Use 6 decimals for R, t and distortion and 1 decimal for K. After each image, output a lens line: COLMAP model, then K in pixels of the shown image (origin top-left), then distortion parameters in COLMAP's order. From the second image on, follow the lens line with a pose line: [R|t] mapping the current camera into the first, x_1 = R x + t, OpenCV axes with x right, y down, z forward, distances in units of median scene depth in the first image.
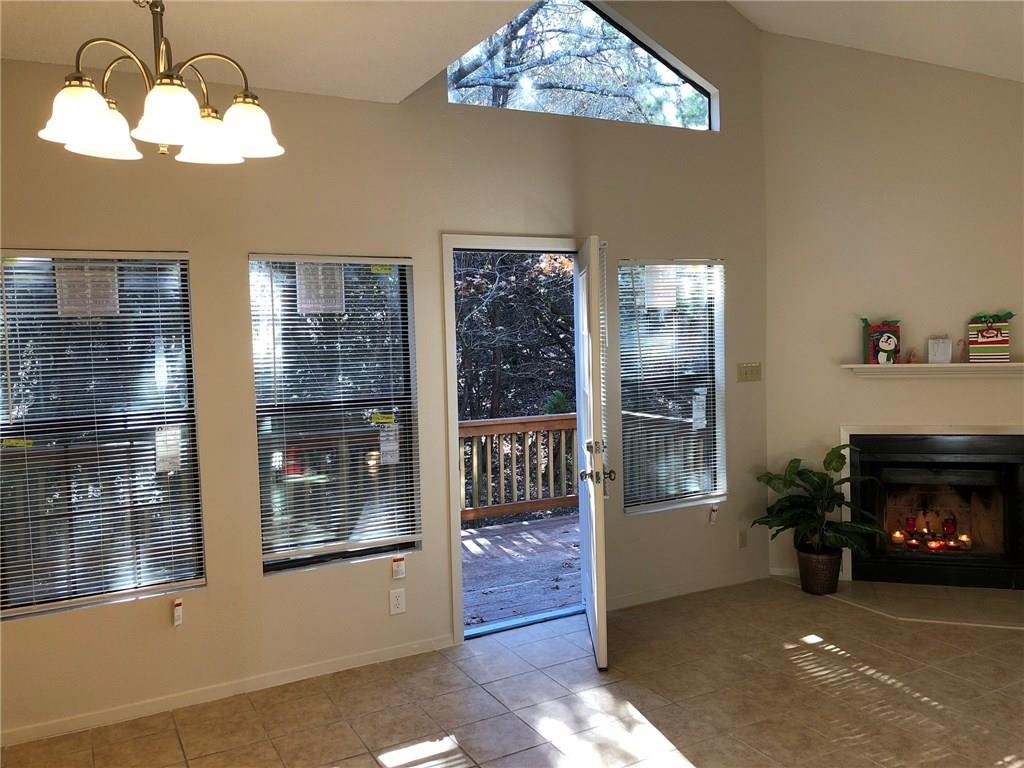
lens RADIAL K [[835.4, 0, 512.0], [0, 835.4, 384.2], [0, 0, 1]] dist [0.010585, -0.001329]
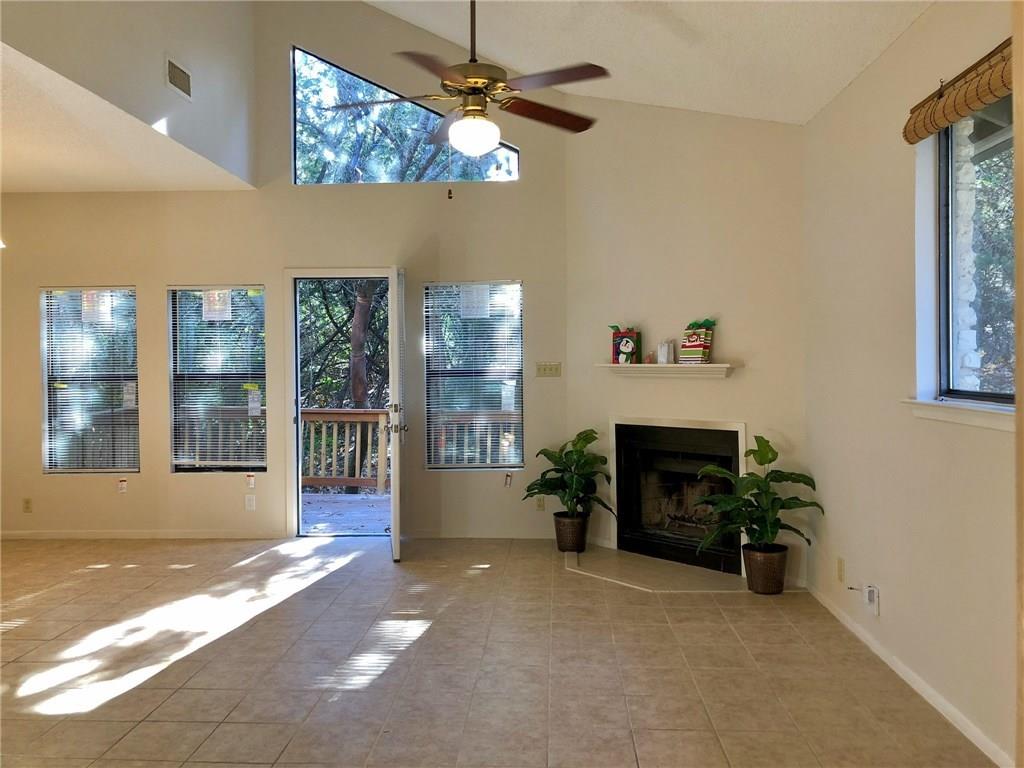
lens RADIAL K [[835.4, 0, 513.2], [0, 835.4, 382.4], [0, 0, 1]] dist [0.010585, -0.001329]
pose [[0.823107, 0.031887, -0.566990, 0.979368], [-0.036594, 0.999325, 0.003077, 0.003424], [0.566706, 0.018215, 0.823719, -0.051375]]
